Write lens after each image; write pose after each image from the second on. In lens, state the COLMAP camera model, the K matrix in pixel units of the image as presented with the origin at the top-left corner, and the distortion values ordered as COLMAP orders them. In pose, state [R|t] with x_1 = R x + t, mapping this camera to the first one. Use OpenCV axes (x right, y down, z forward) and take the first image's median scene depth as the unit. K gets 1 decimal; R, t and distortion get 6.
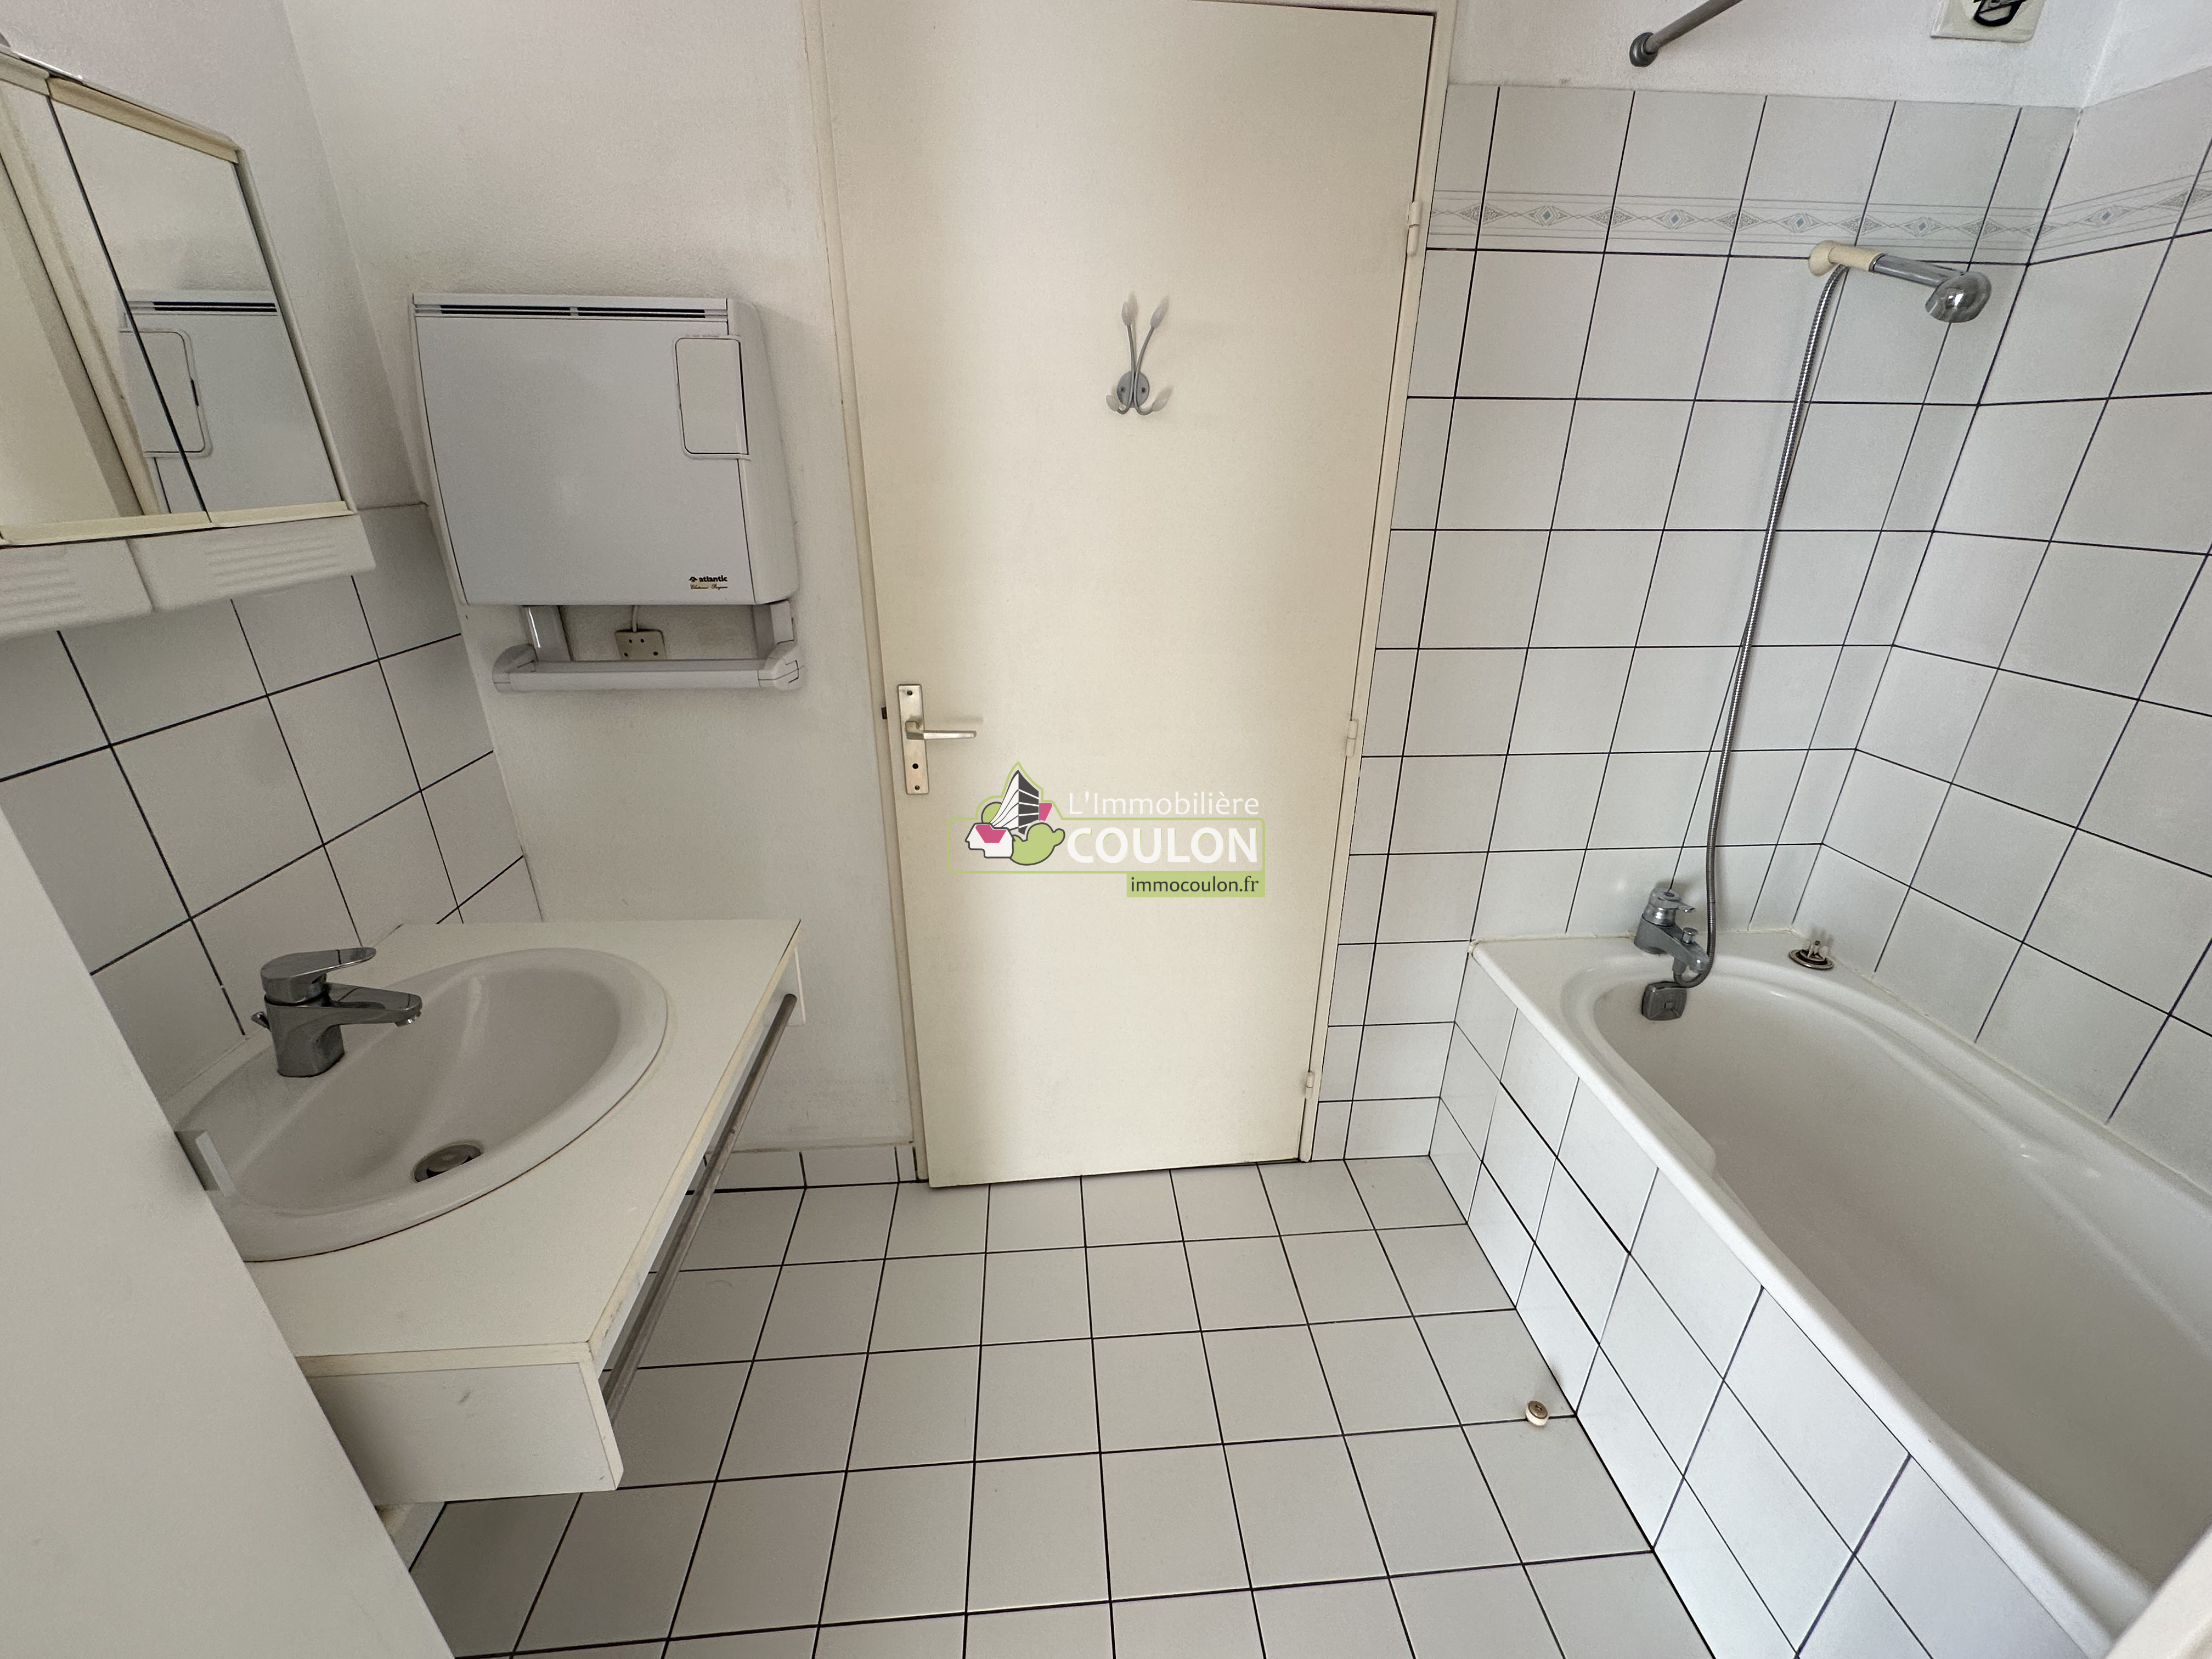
lens RADIAL K [[902.7, 0, 1106.4], [0, 902.7, 842.4], [0, 0, 1]] dist [-0.002418, -0.000170]
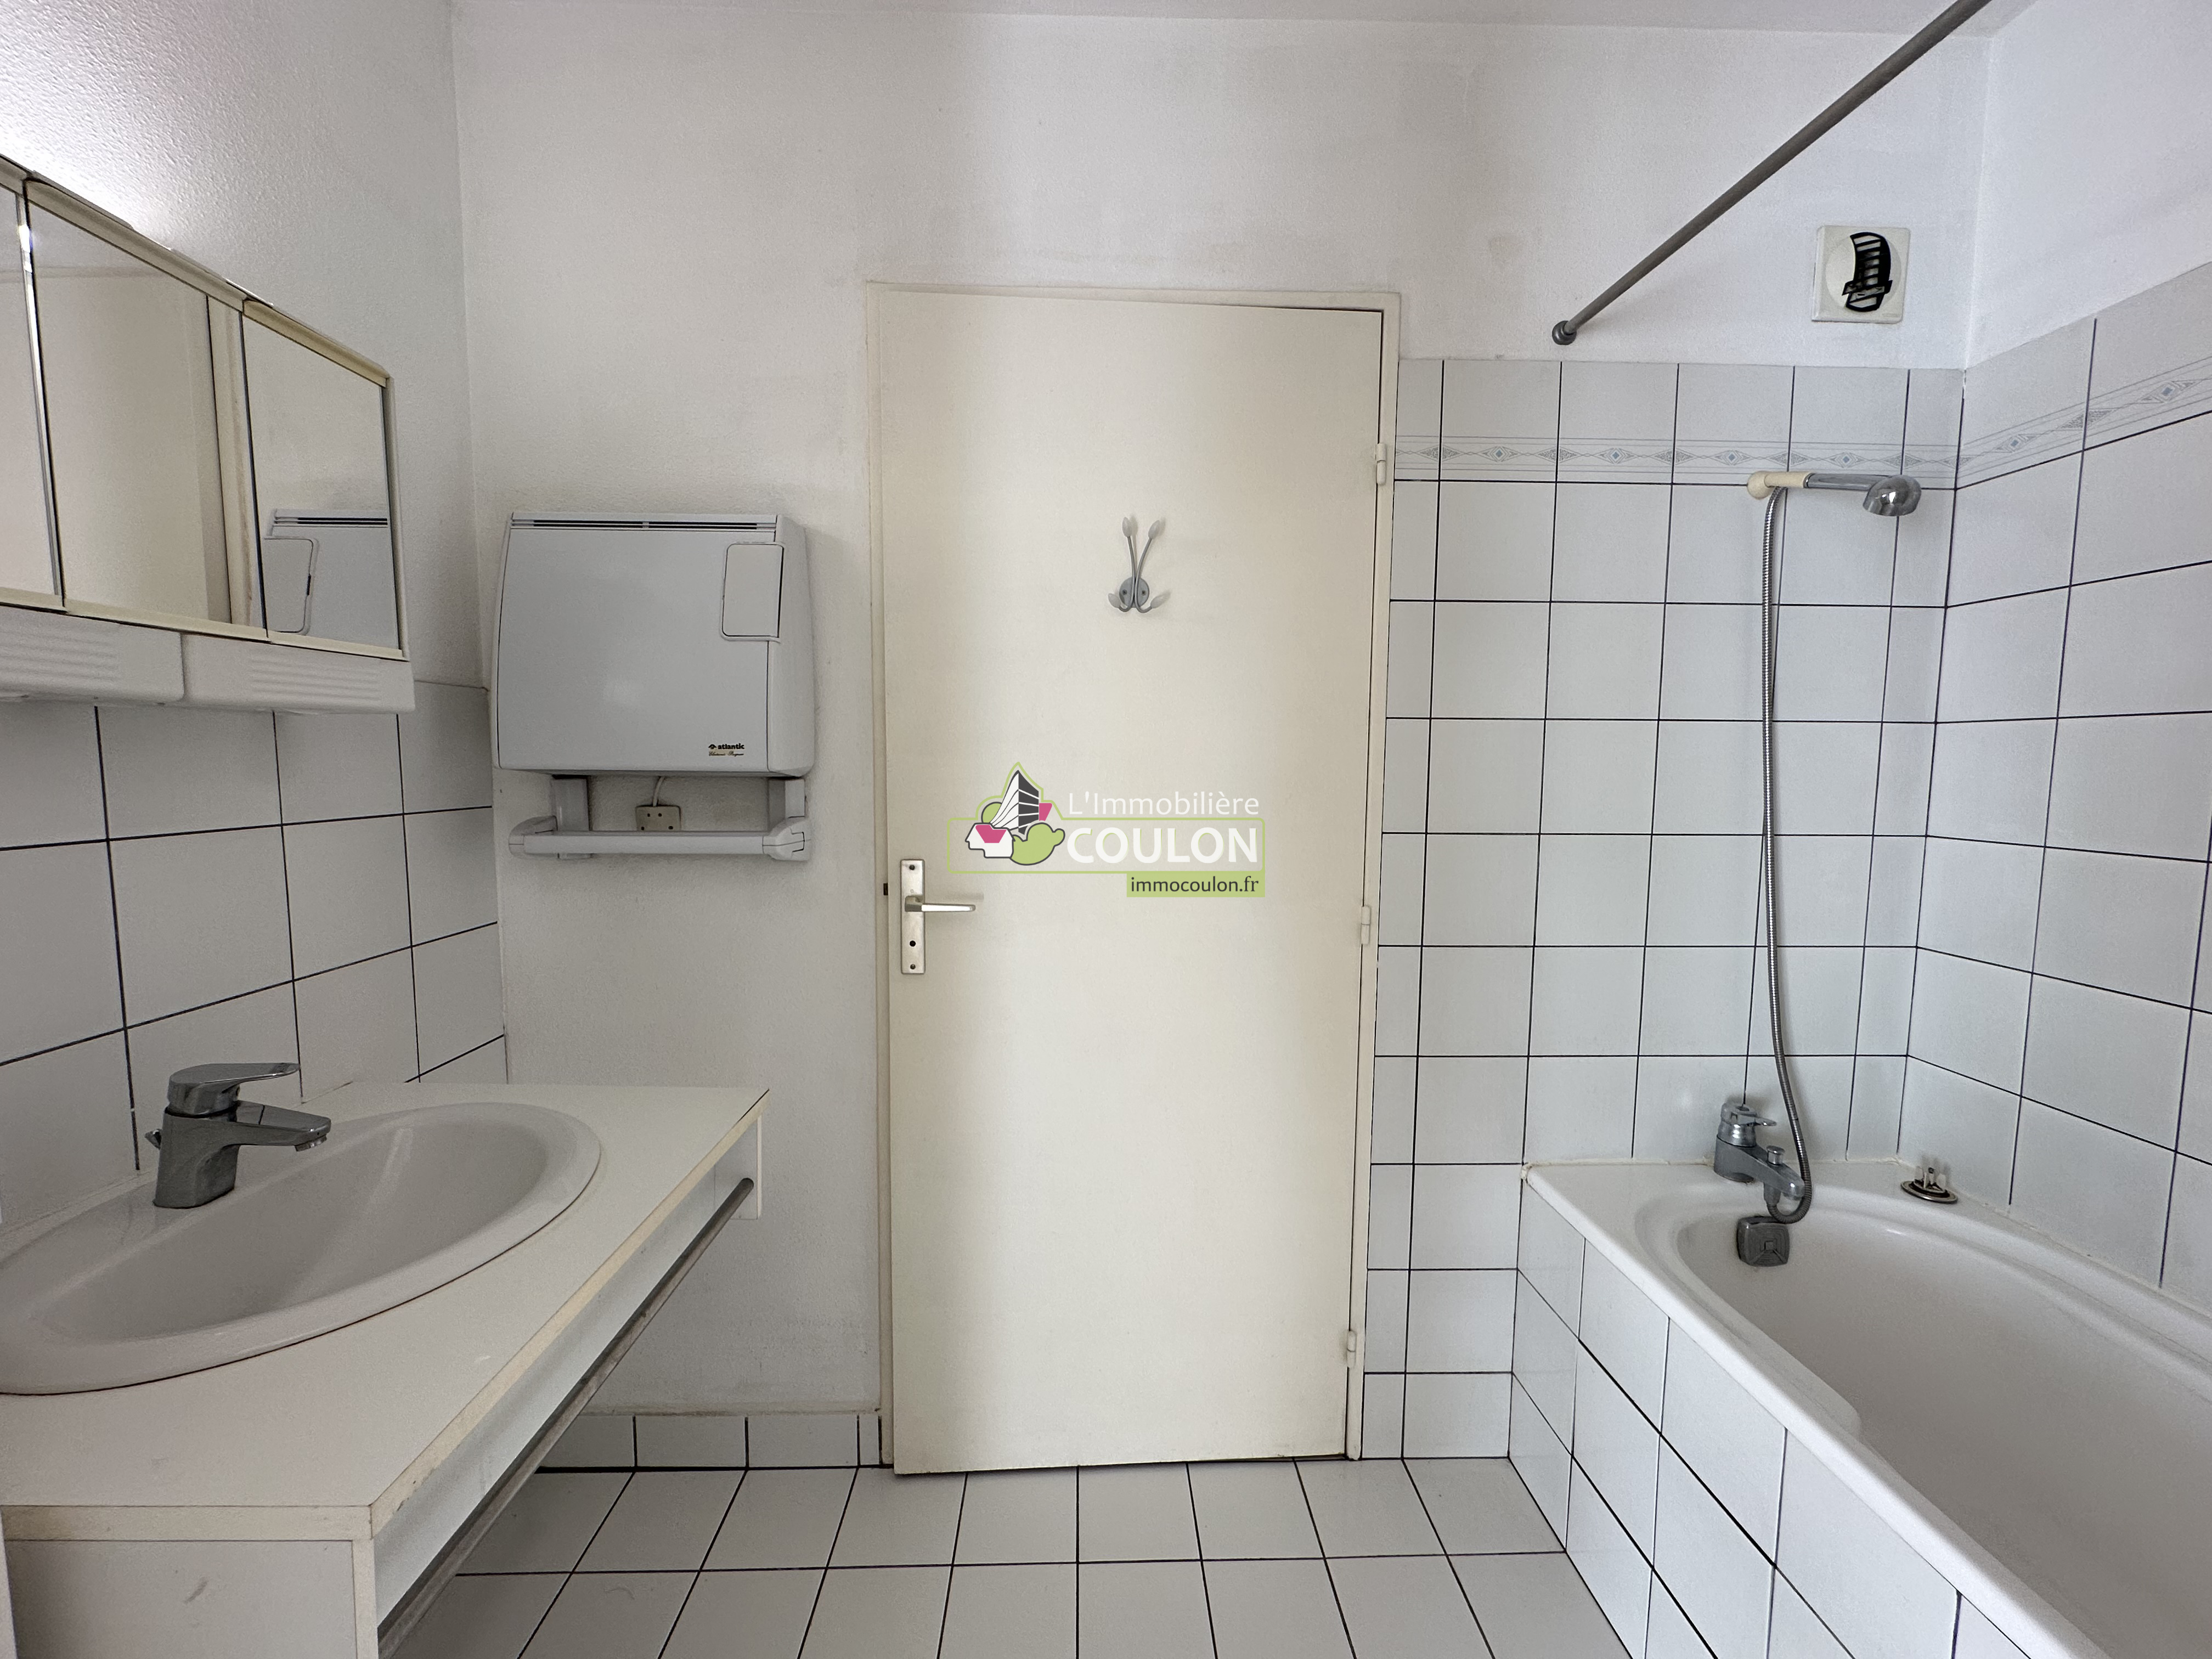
lens RADIAL K [[902.7, 0, 1104.5], [0, 902.7, 831.5], [0, 0, 1]] dist [-0.002418, -0.000170]
pose [[0.998772, 0.005120, -0.049278, 0.047941], [-0.020812, 0.945987, -0.323537, 0.125502], [0.044960, 0.324165, 0.944932, 0.055043]]
